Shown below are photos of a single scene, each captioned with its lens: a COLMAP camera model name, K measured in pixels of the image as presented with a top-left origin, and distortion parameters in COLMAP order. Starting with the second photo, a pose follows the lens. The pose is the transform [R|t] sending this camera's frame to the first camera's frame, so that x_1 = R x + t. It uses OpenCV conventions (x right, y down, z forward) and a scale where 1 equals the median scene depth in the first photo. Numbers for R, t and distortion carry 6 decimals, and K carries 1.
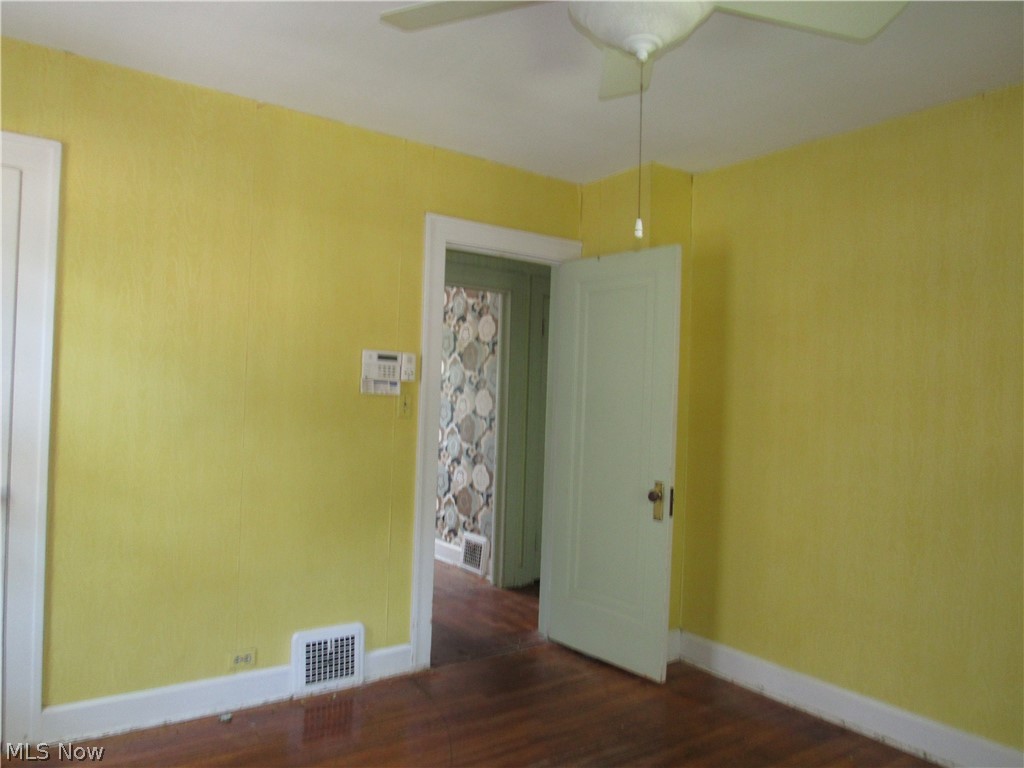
lens RADIAL K [[732.6, 0, 503.5], [0, 732.6, 388.1], [0, 0, 1]] dist [-0.026714, 0.000400]
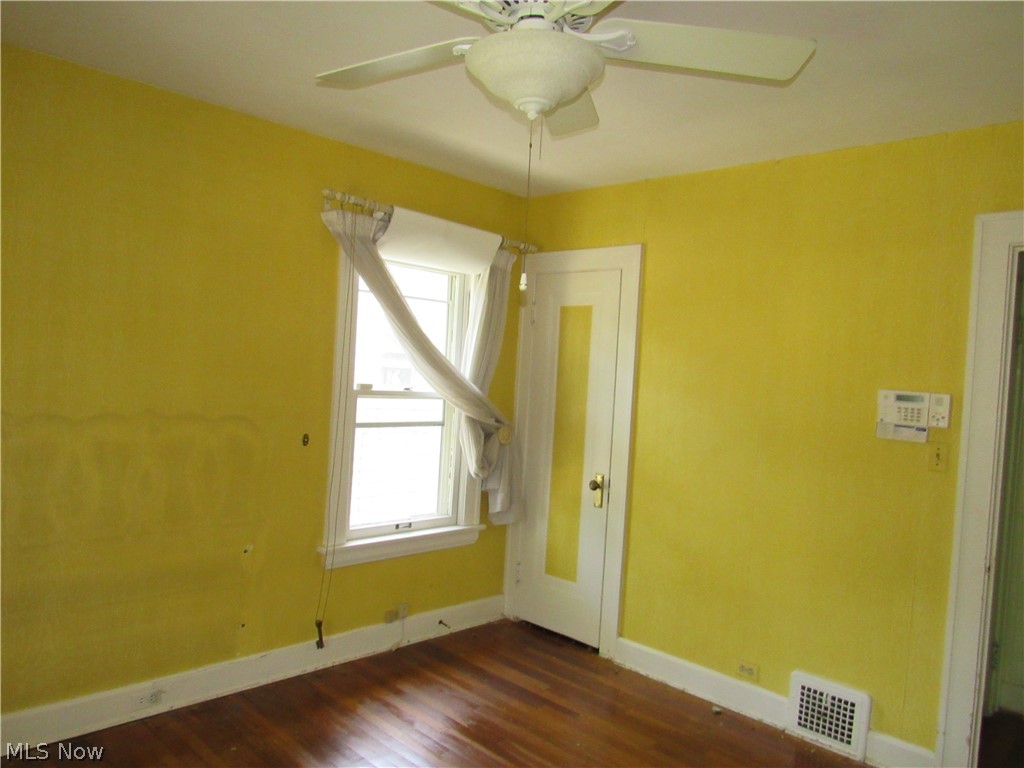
lens RADIAL K [[732.6, 0, 503.5], [0, 732.6, 388.1], [0, 0, 1]] dist [-0.026714, 0.000400]
pose [[0.165439, 0.000361, -0.986220, 0.627266], [-0.042973, 0.999053, -0.006843, -0.028816], [0.985283, 0.043513, 0.165297, 0.410910]]
